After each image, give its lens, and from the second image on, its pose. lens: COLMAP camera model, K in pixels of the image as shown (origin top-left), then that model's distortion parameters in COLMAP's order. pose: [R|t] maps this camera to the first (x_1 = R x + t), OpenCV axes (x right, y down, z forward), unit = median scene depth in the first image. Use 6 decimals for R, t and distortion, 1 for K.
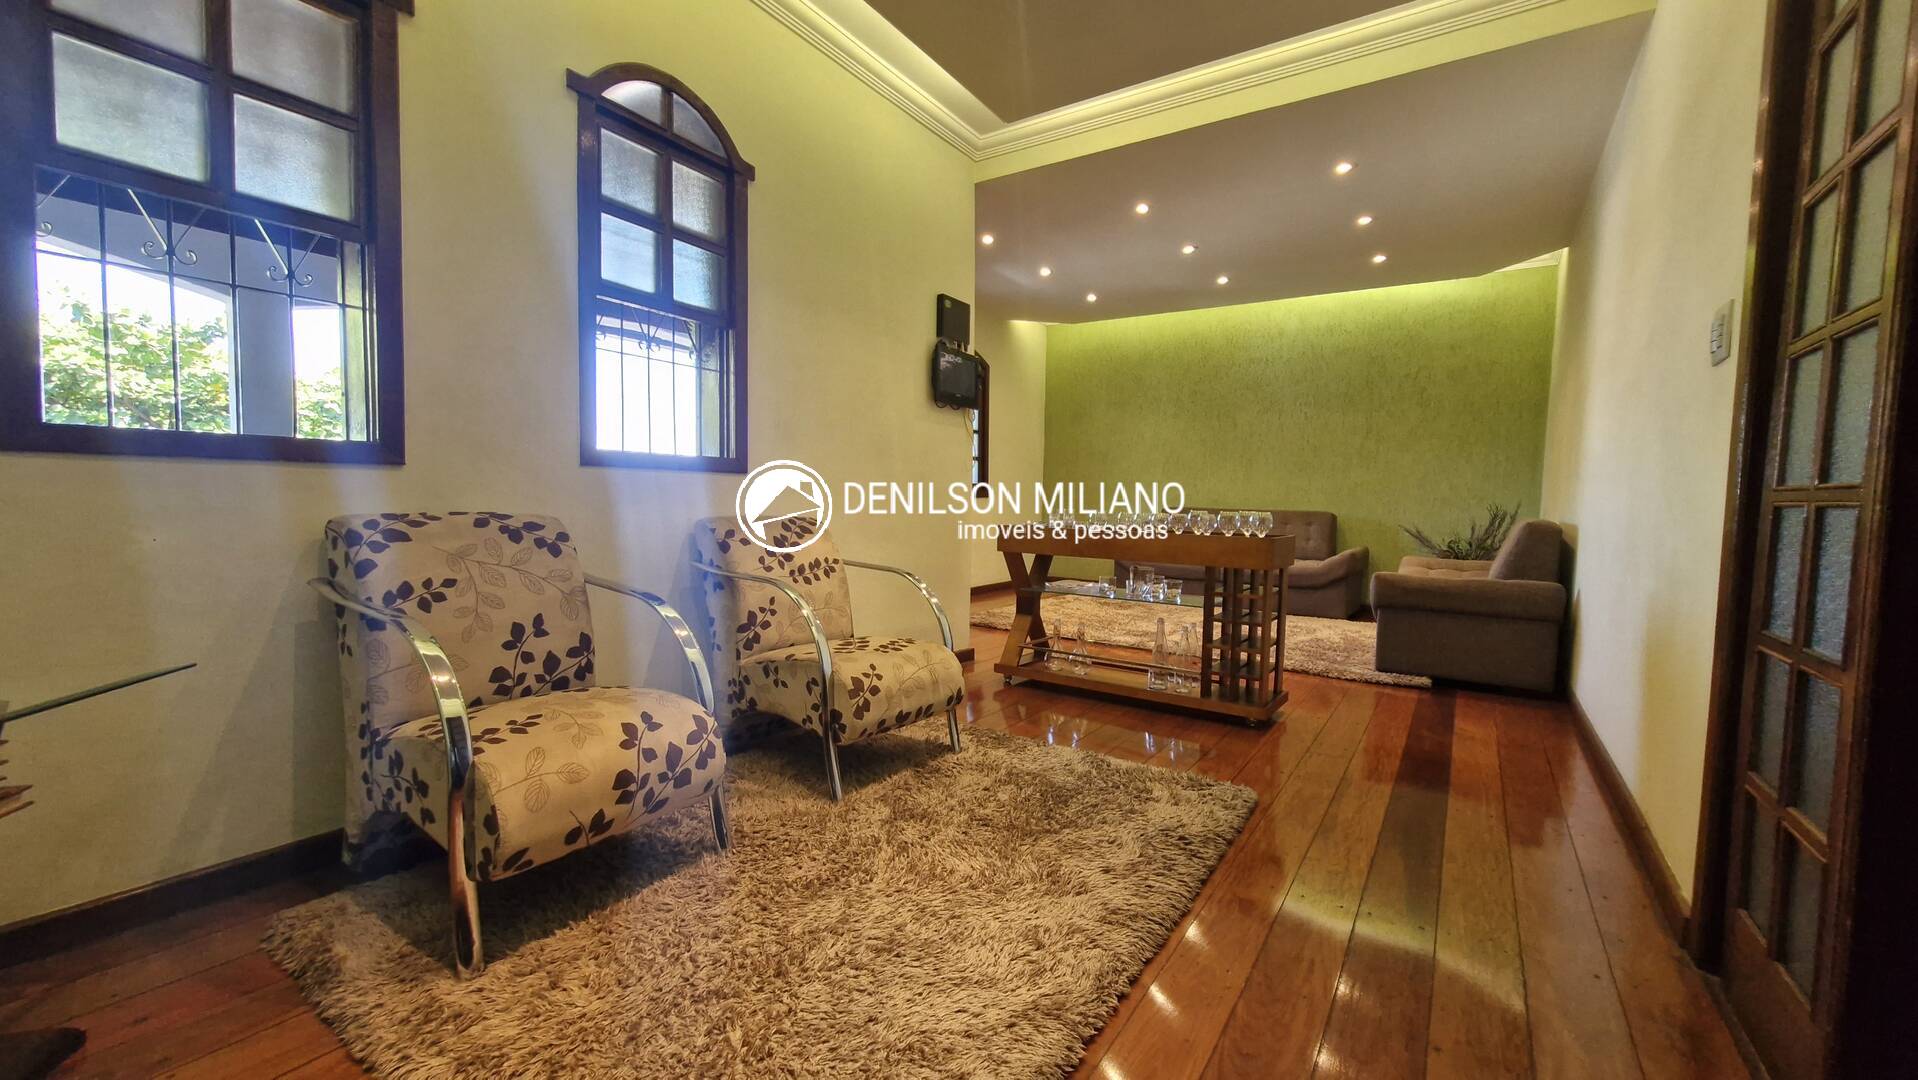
lens RADIAL K [[742.6, 0, 953.0], [0, 742.6, 543.4], [0, 0, 1]] dist [0.003327, 0.000078]
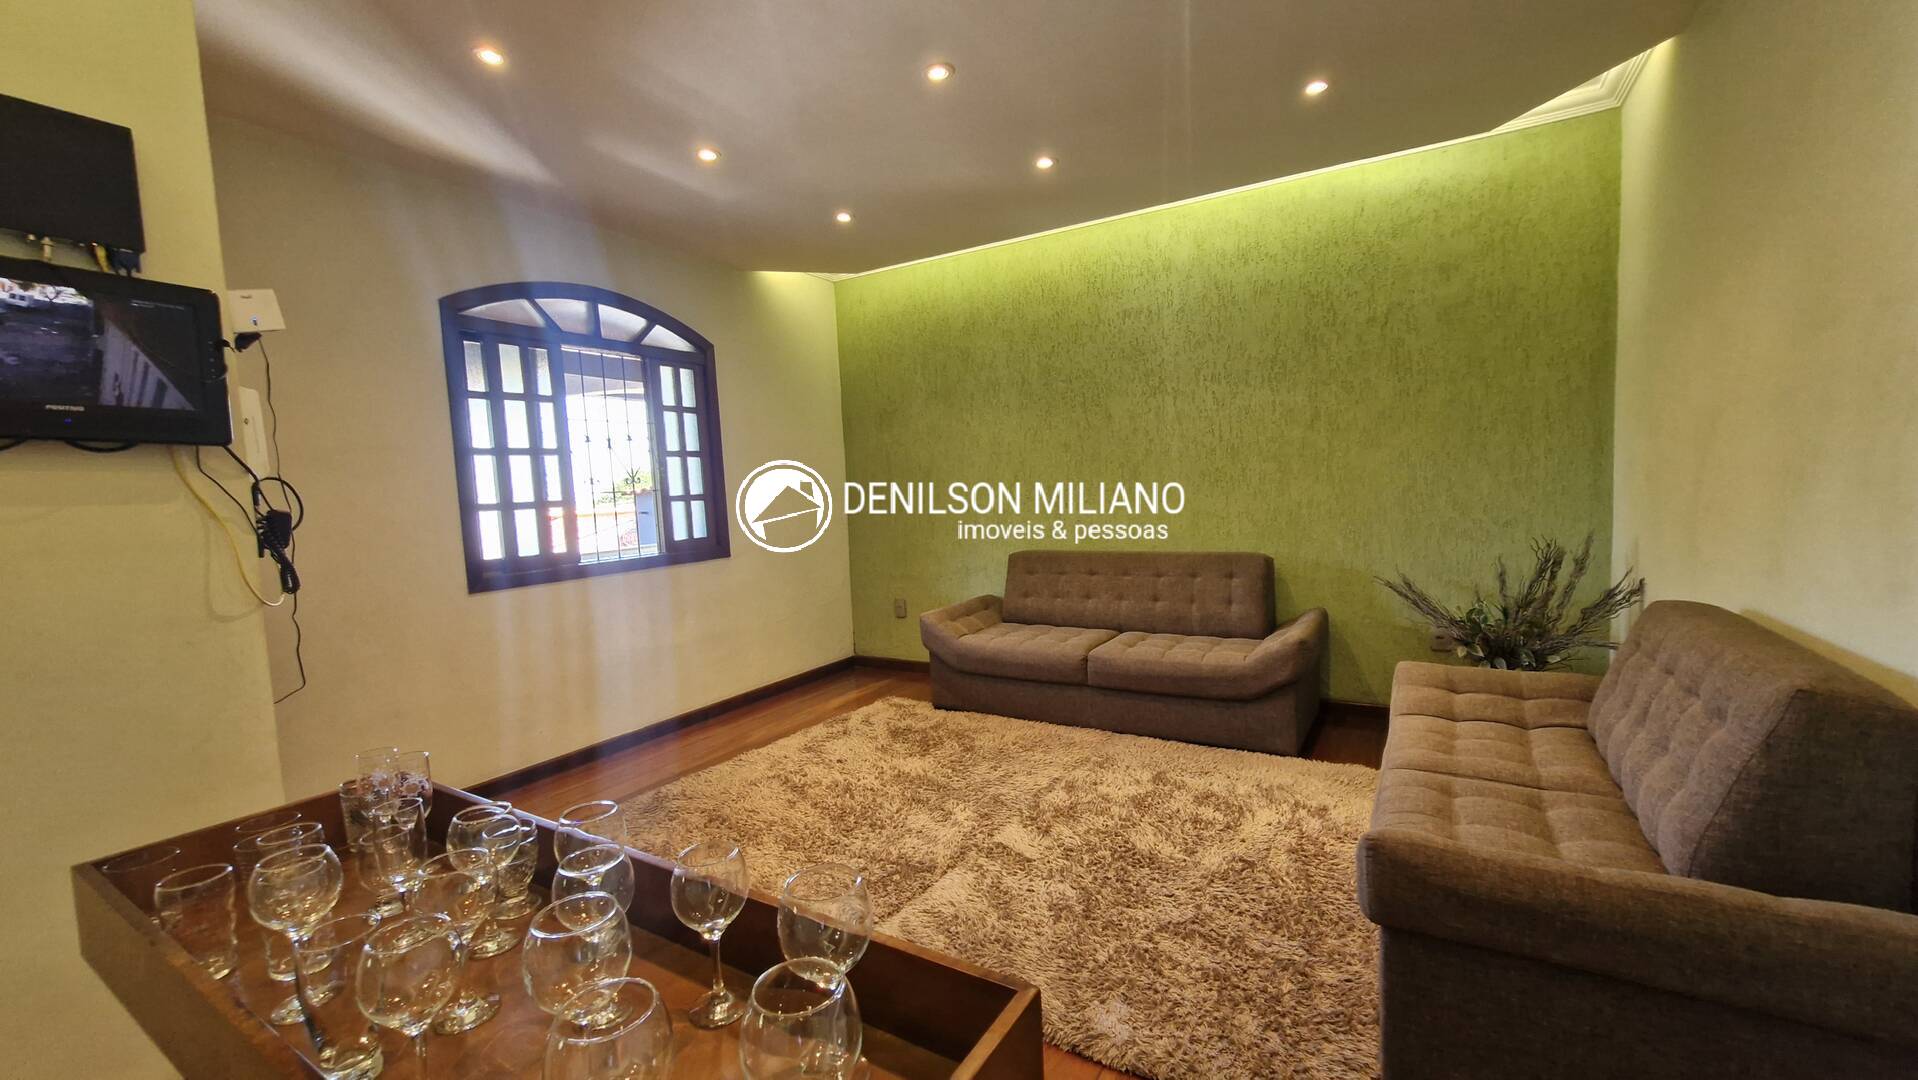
lens RADIAL K [[742.6, 0, 964.1], [0, 742.6, 543.4], [0, 0, 1]] dist [0.003327, 0.000078]
pose [[0.995020, -0.071575, 0.069367, 0.225701], [0.070965, 0.997416, 0.011221, -0.075305], [-0.069991, -0.006242, 0.997528, 0.415569]]
